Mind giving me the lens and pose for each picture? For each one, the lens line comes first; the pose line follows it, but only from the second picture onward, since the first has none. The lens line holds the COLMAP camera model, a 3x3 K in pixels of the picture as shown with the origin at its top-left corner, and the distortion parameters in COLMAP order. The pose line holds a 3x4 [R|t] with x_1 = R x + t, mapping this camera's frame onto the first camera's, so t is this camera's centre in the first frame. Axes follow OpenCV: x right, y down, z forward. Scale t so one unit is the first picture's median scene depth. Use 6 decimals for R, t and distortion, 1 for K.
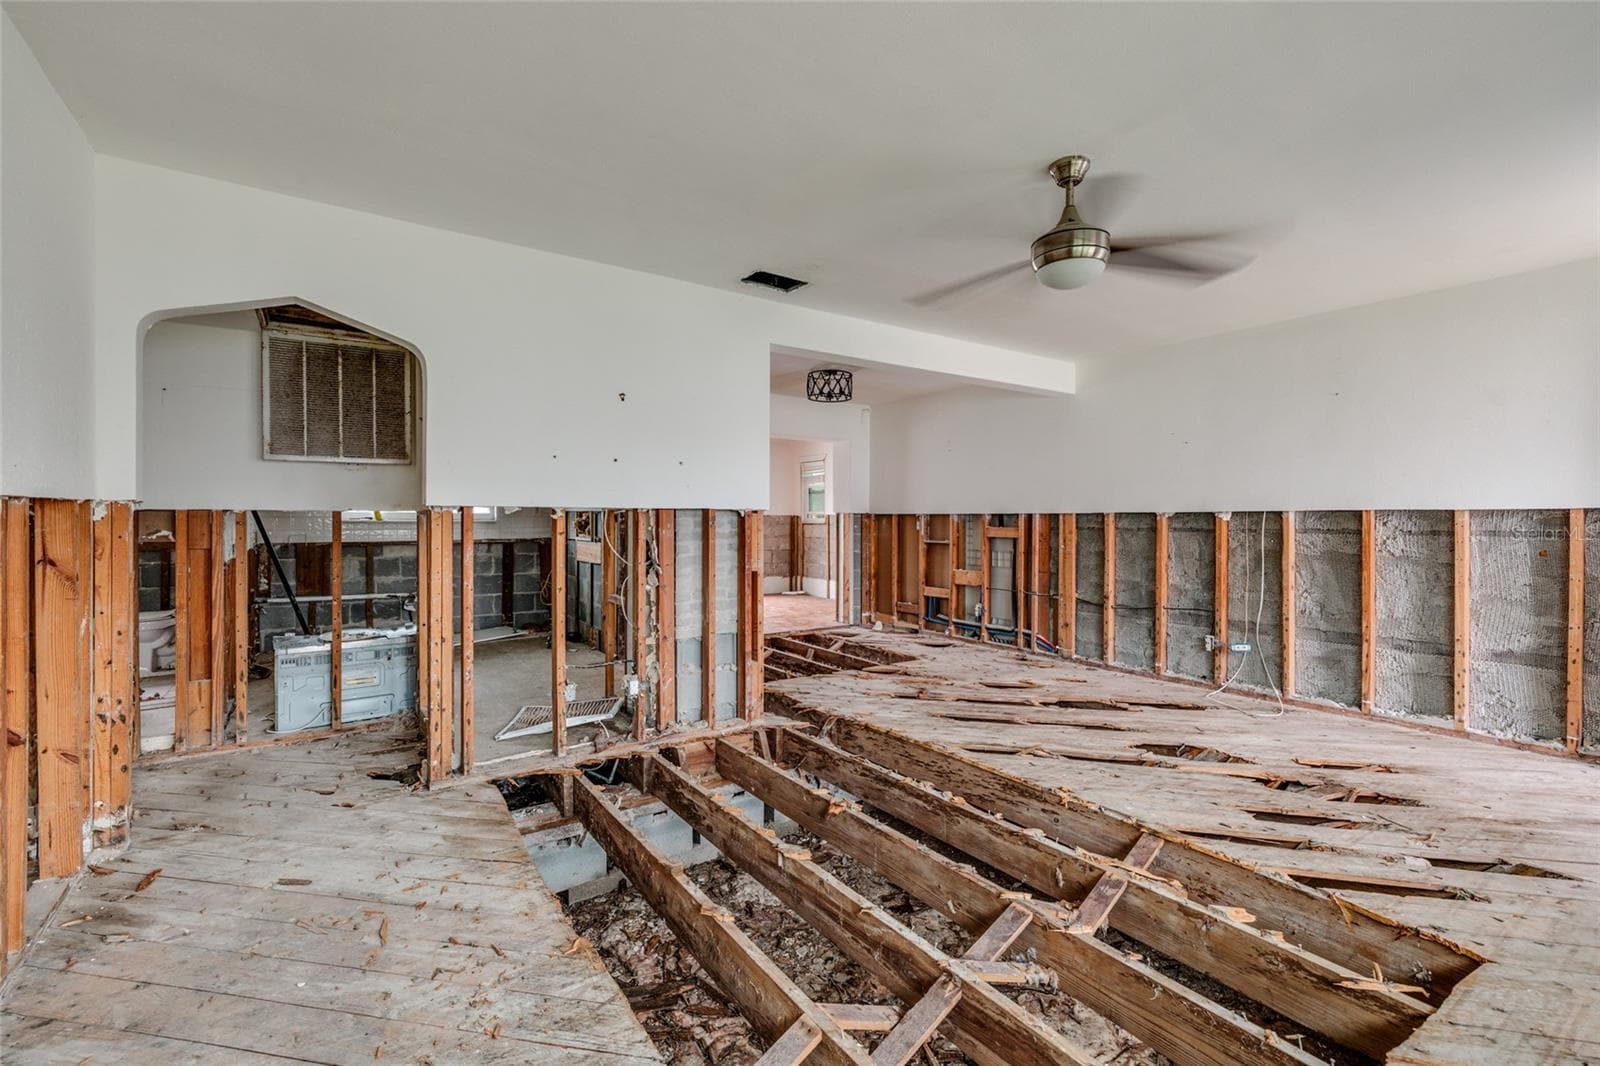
lens RADIAL K [[691.5, 0, 797.8], [0, 691.5, 516.8], [0, 0, 1]] dist [0.000088, -0.000067]
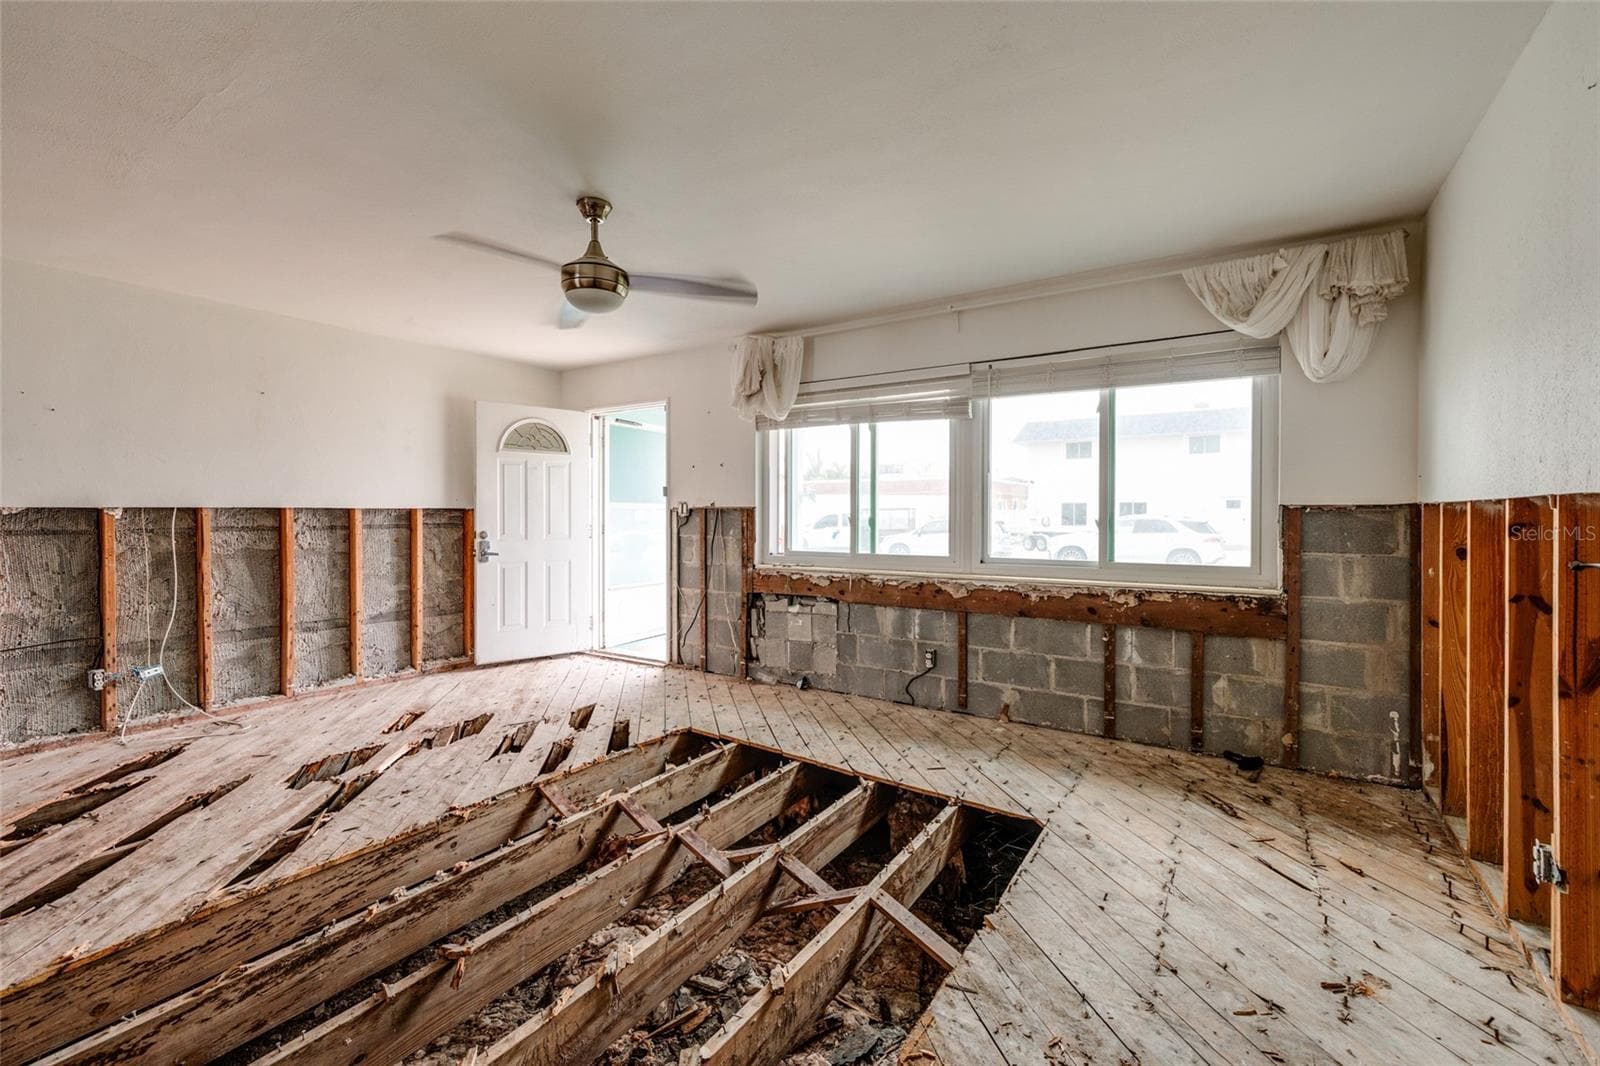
lens RADIAL K [[691.5, 0, 797.8], [0, 691.5, 516.8], [0, 0, 1]] dist [0.000088, -0.000067]
pose [[-0.377141, -0.004533, 0.926145, -0.485226], [-0.000013, 0.999988, 0.004889, -0.001178], [-0.926156, 0.001832, -0.377136, 0.690773]]
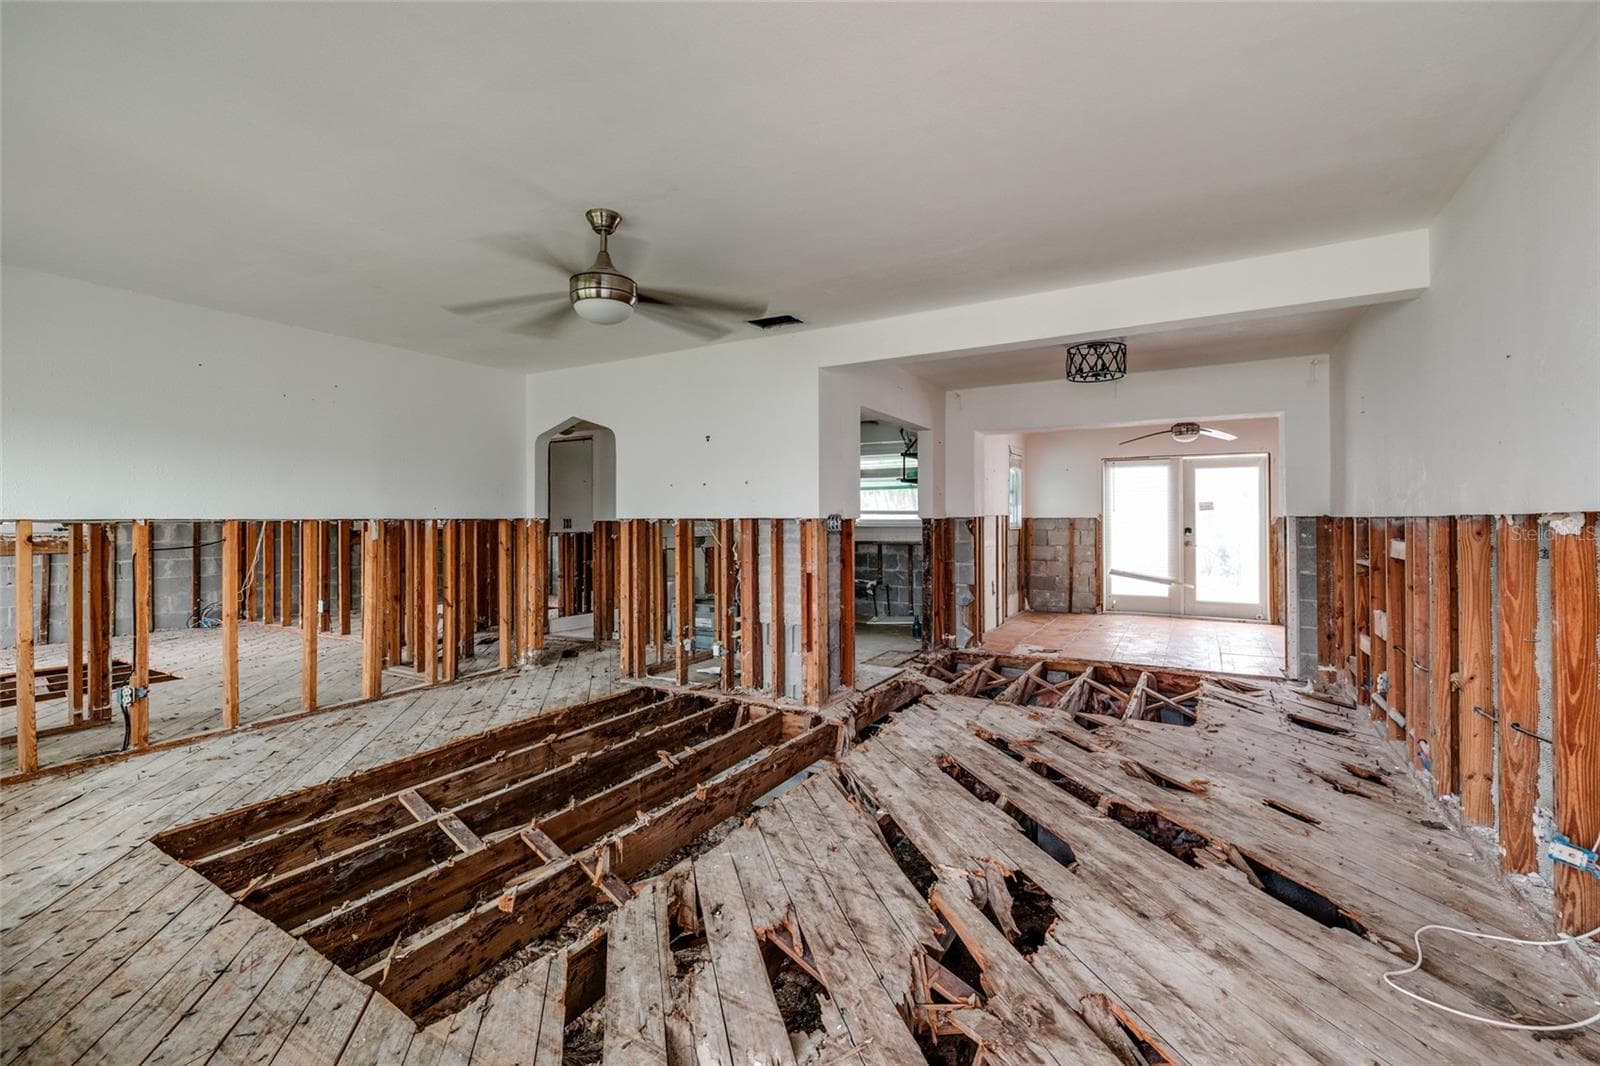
lens RADIAL K [[691.5, 0, 797.8], [0, 691.5, 516.8], [0, 0, 1]] dist [0.000088, -0.000067]
pose [[0.426879, -0.004343, -0.904298, 0.937281], [-0.000692, 0.999987, -0.005129, -0.006851], [0.904309, 0.002815, 0.426870, 0.491387]]
